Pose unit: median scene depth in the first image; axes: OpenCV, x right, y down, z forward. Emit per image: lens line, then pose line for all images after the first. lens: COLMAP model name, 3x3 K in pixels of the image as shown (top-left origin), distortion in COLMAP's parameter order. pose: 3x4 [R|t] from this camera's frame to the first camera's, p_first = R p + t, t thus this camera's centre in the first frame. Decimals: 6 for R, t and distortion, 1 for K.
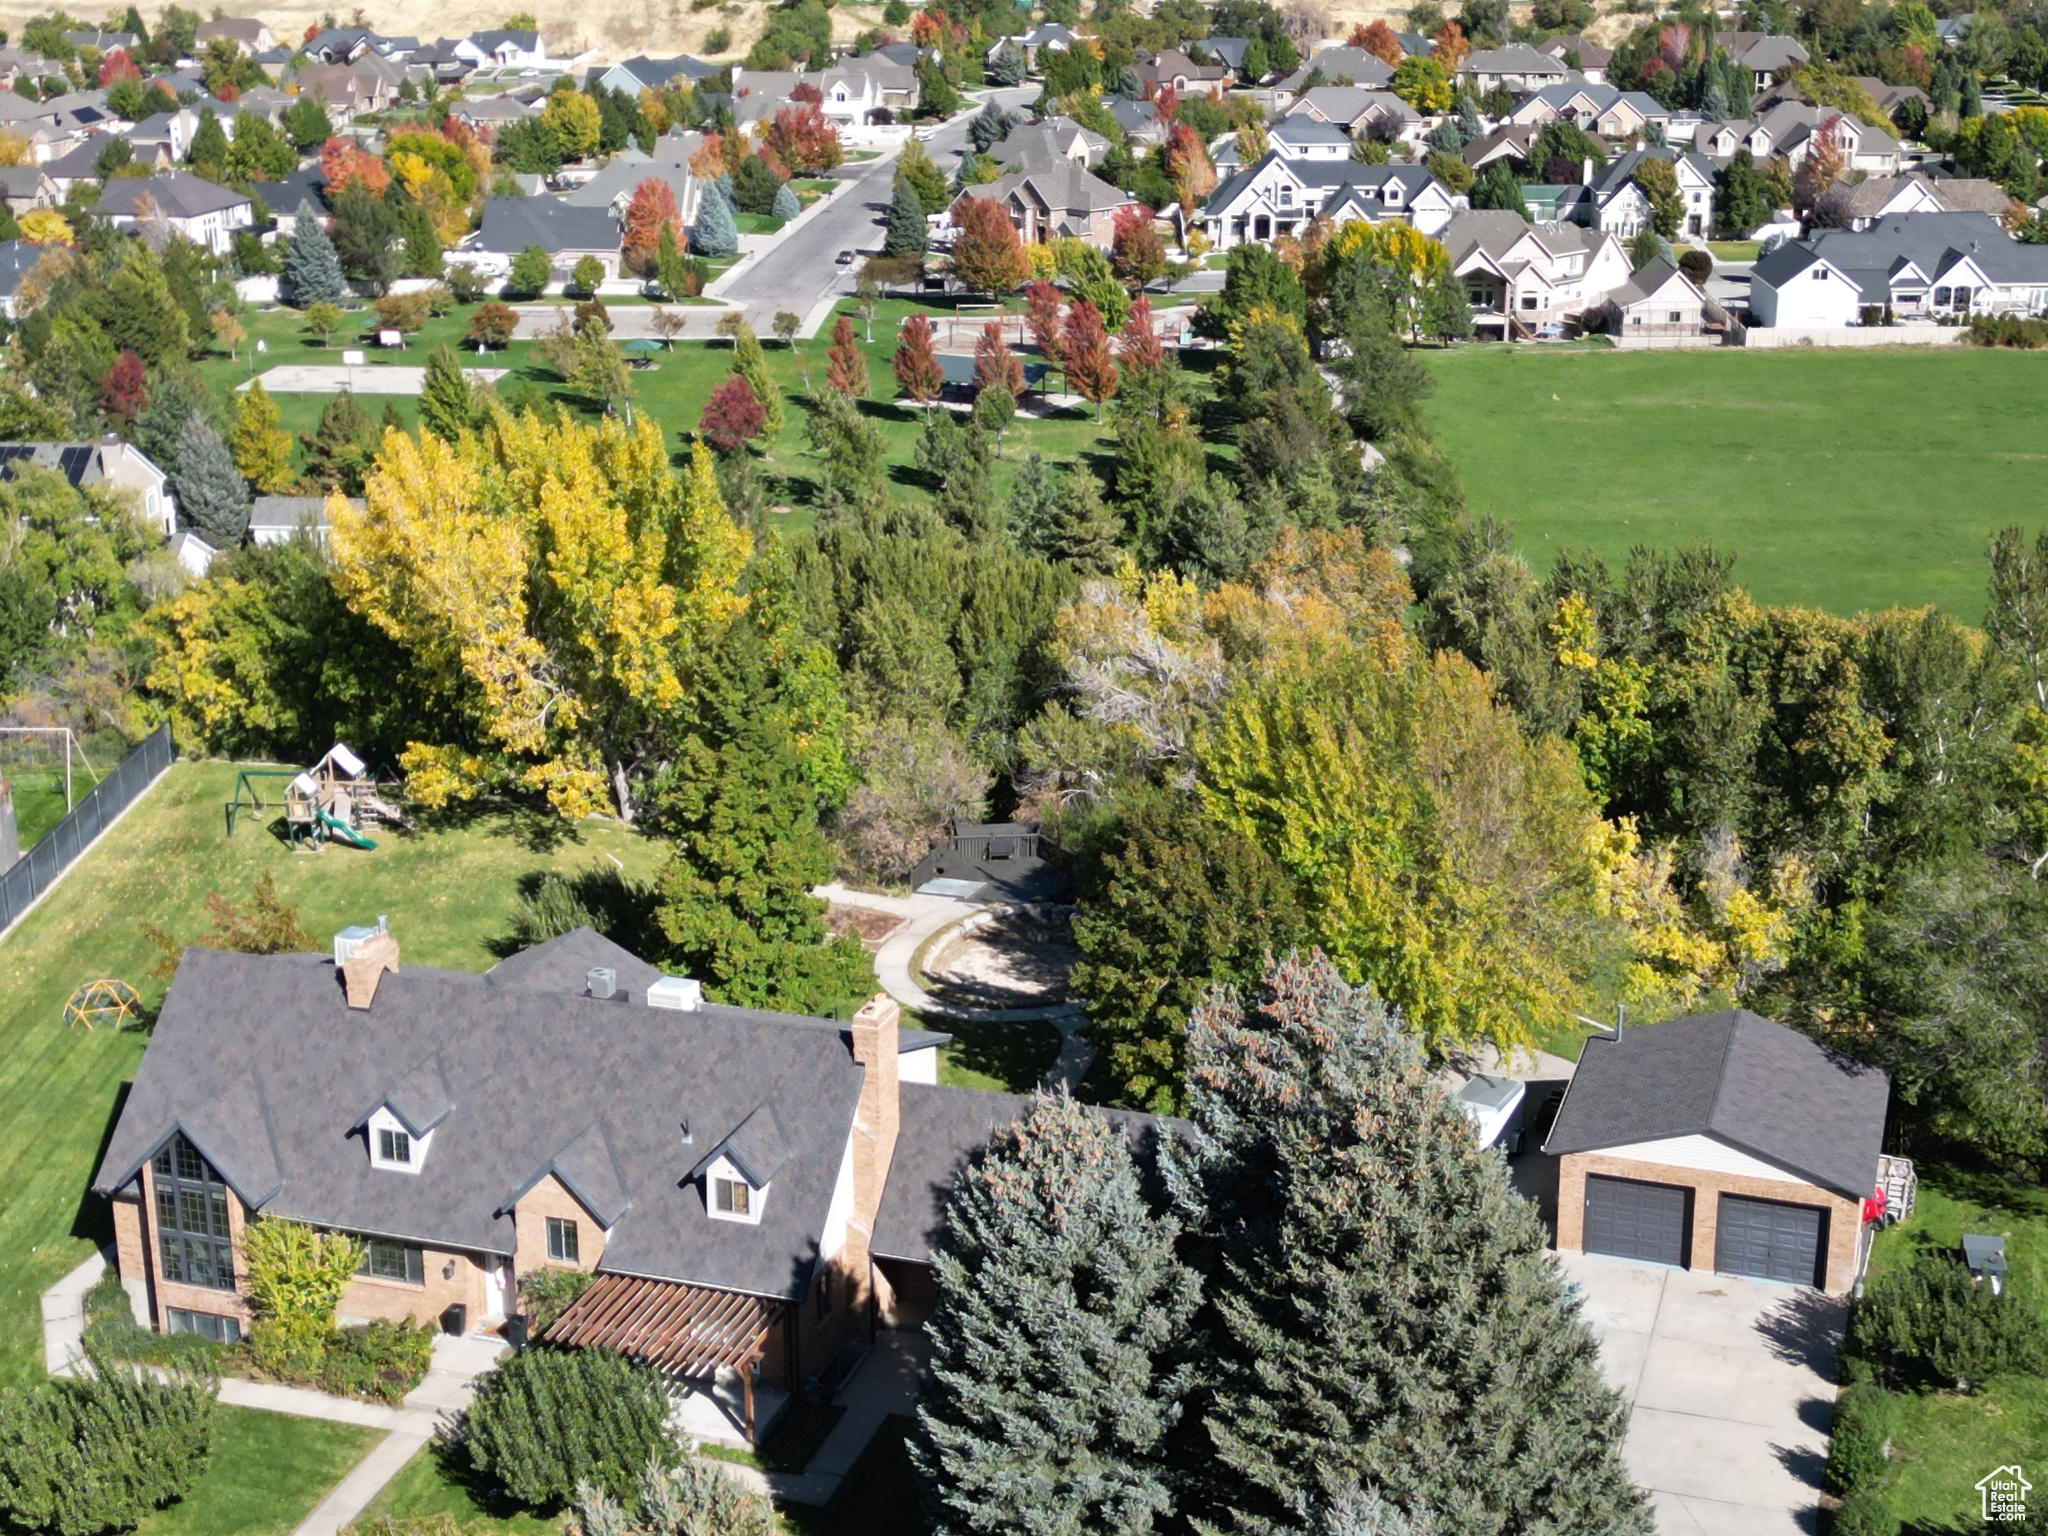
lens RADIAL K [[2820.8, 0, 1024.0], [0, 2820.8, 768.0], [0, 0, 1]] dist [0.177740, -0.531407]
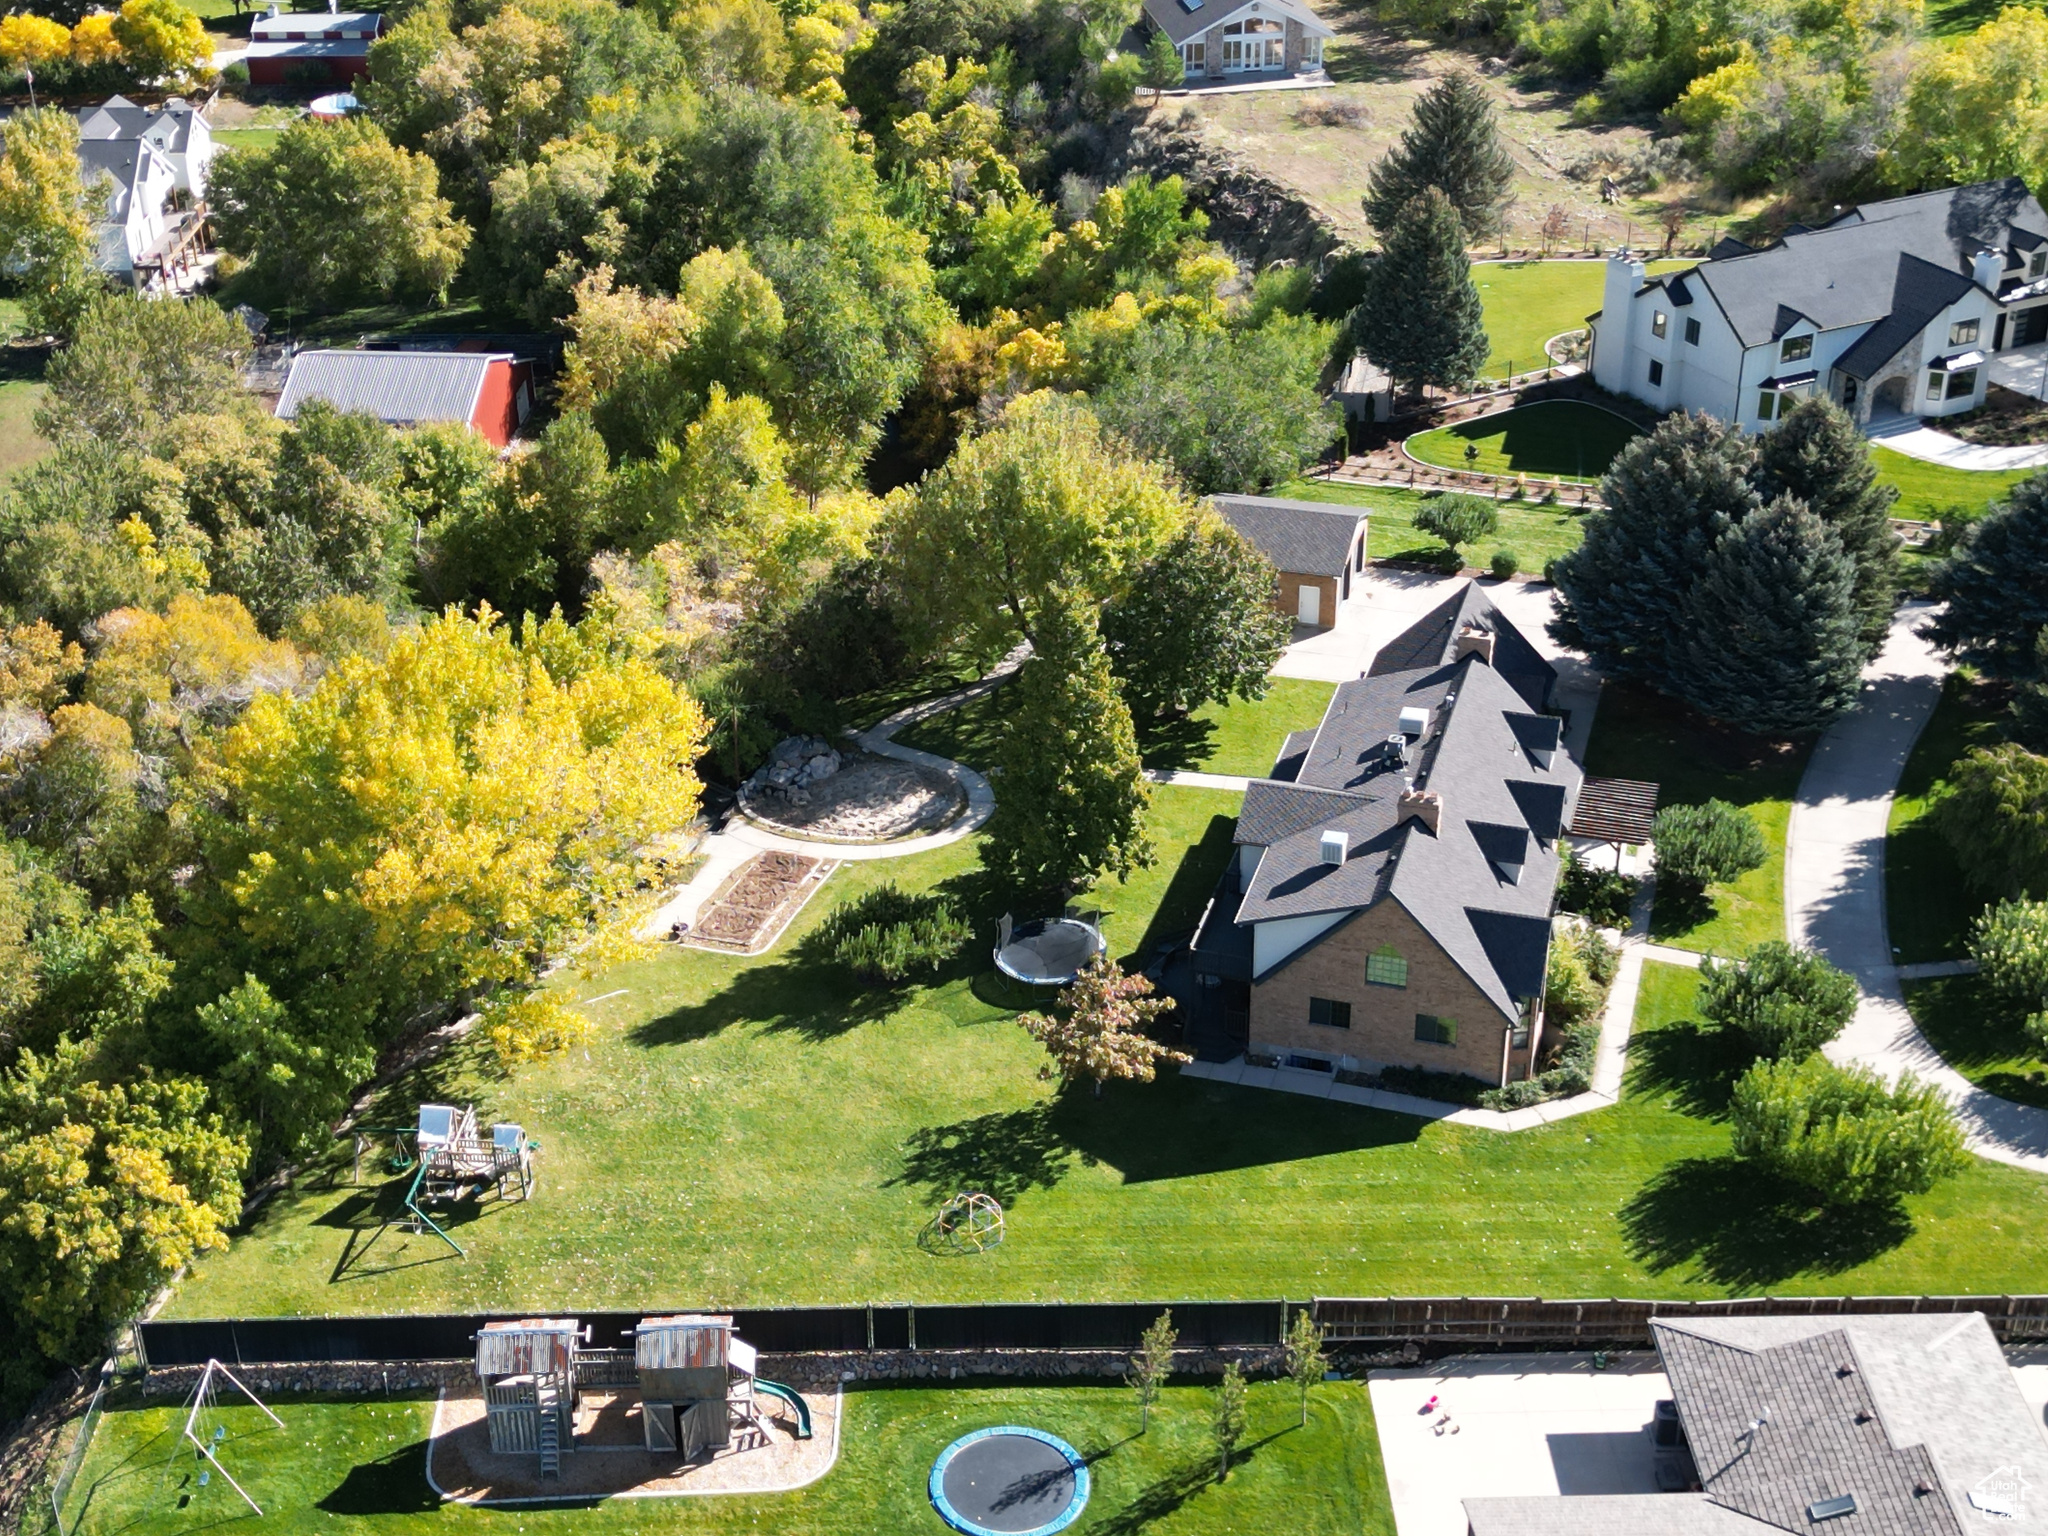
lens RADIAL K [[2704.1, 0, 998.1], [0, 2704.1, 765.9], [0, 0, 1]] dist [0.099006, 0.003419]
pose [[-0.020611, -0.482800, 0.875488, -0.749221], [0.327457, 0.824114, 0.462178, -0.344470], [-0.944641, 0.296210, 0.141111, 0.536599]]
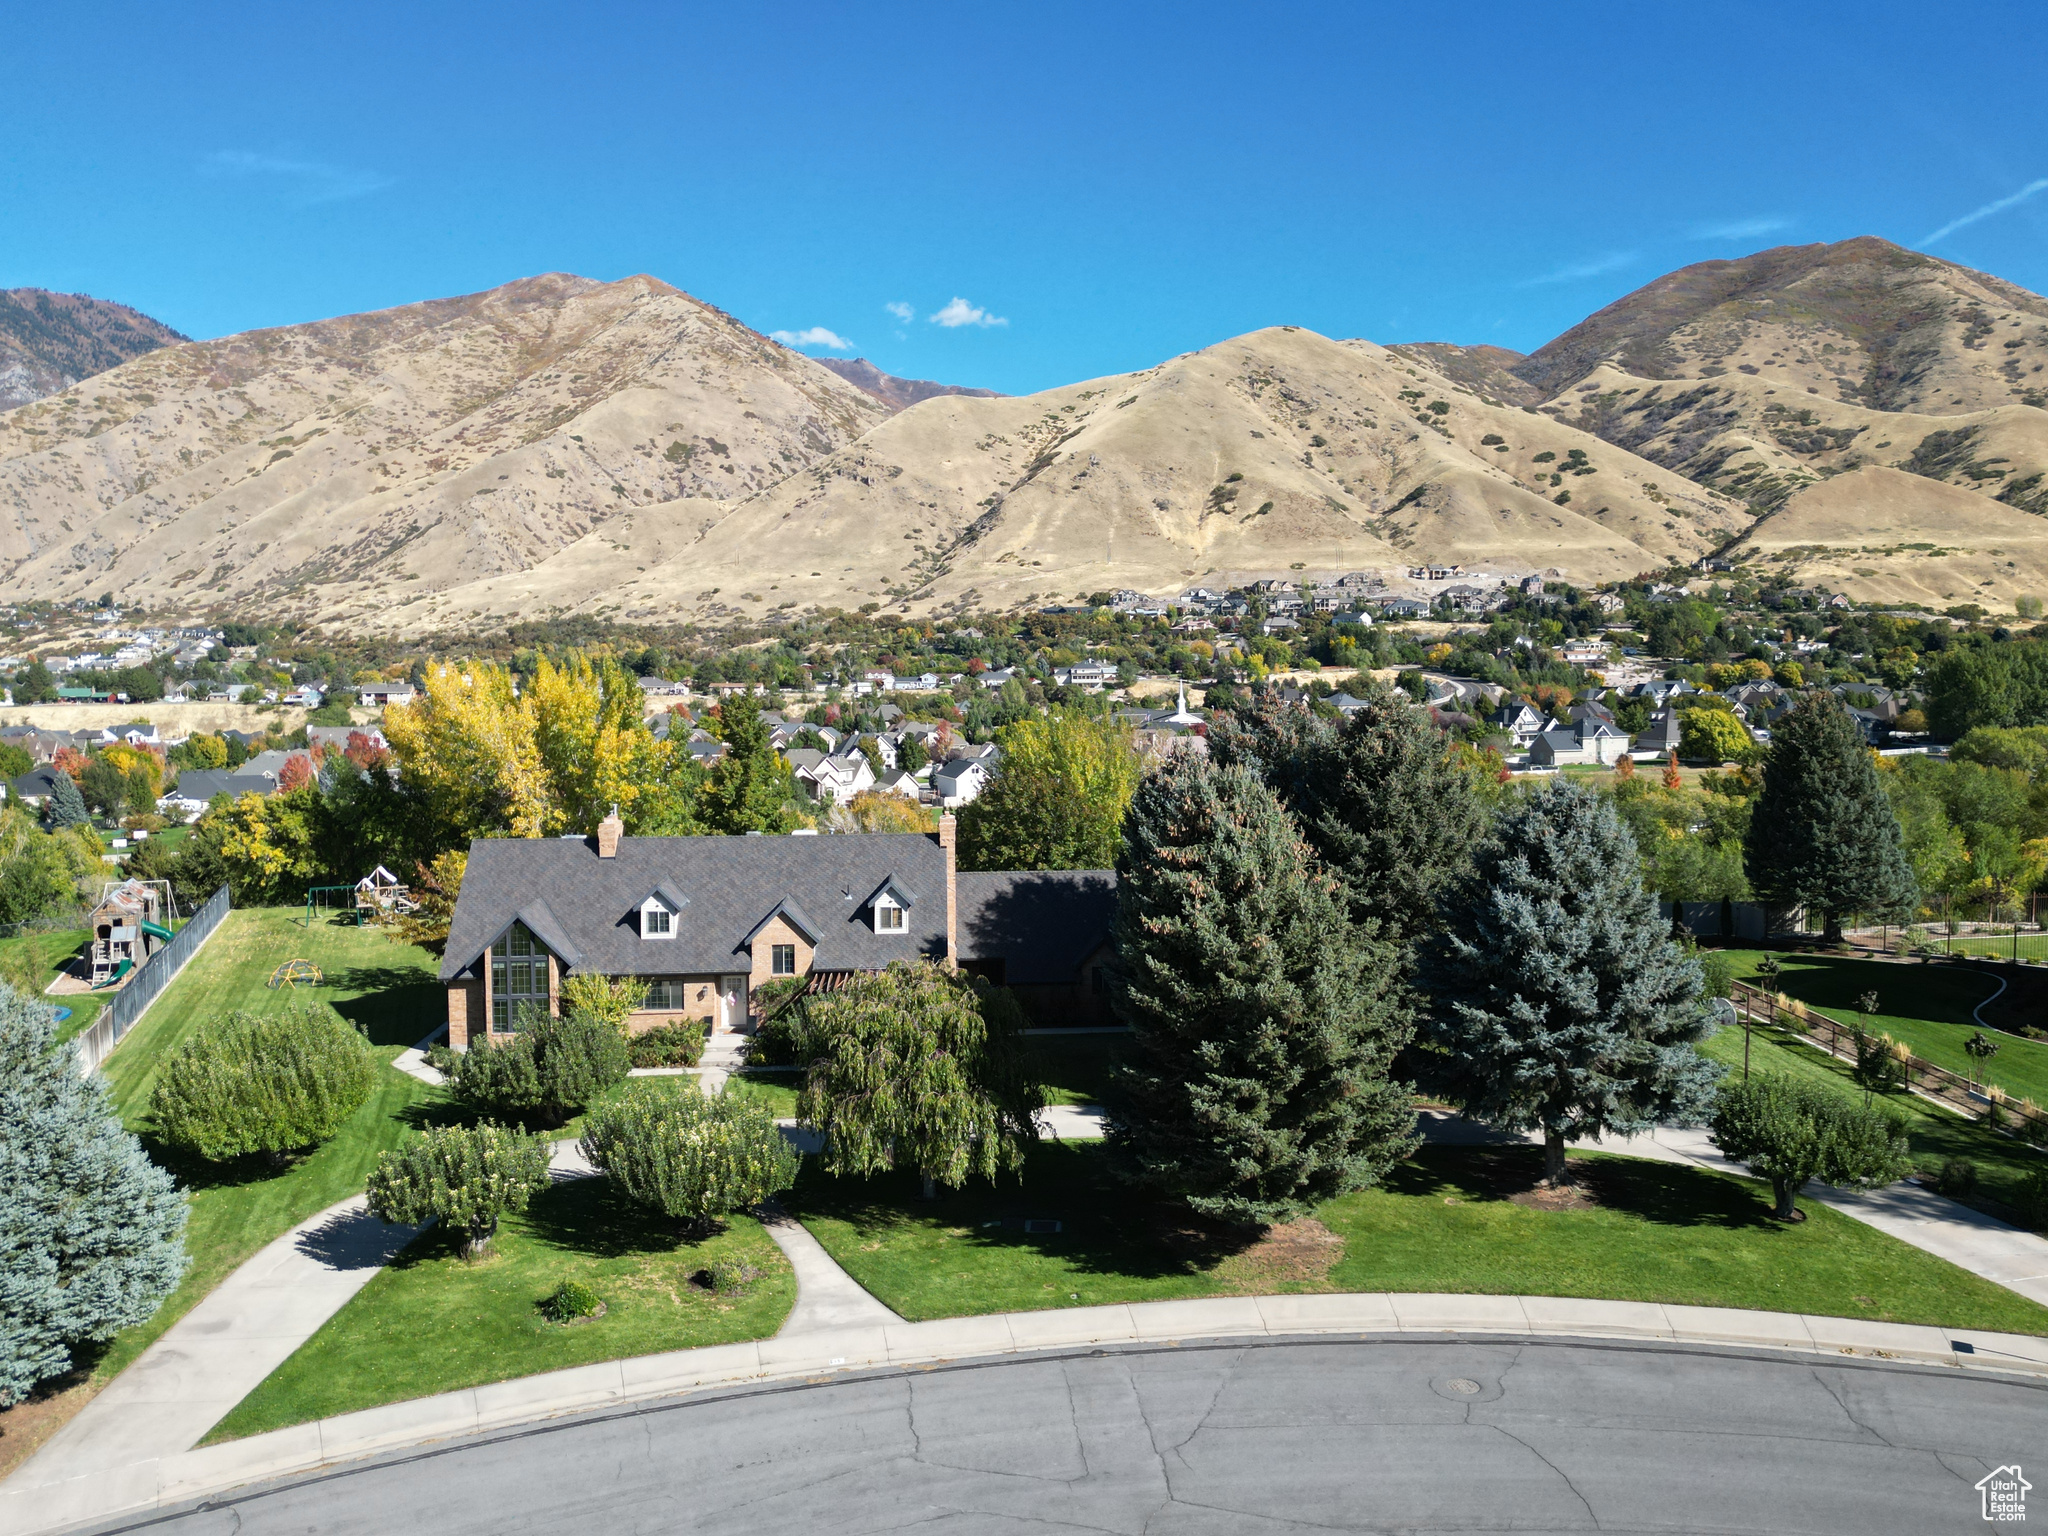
lens RADIAL K [[1507.5, 0, 1024.0], [0, 1507.5, 768.0], [0, 0, 1]] dist [0.082157, -0.086926]
pose [[0.927428, -0.026487, 0.373064, -0.177461], [0.116748, 0.968147, -0.221496, 0.134015], [-0.355314, 0.248976, 0.900979, 0.073734]]
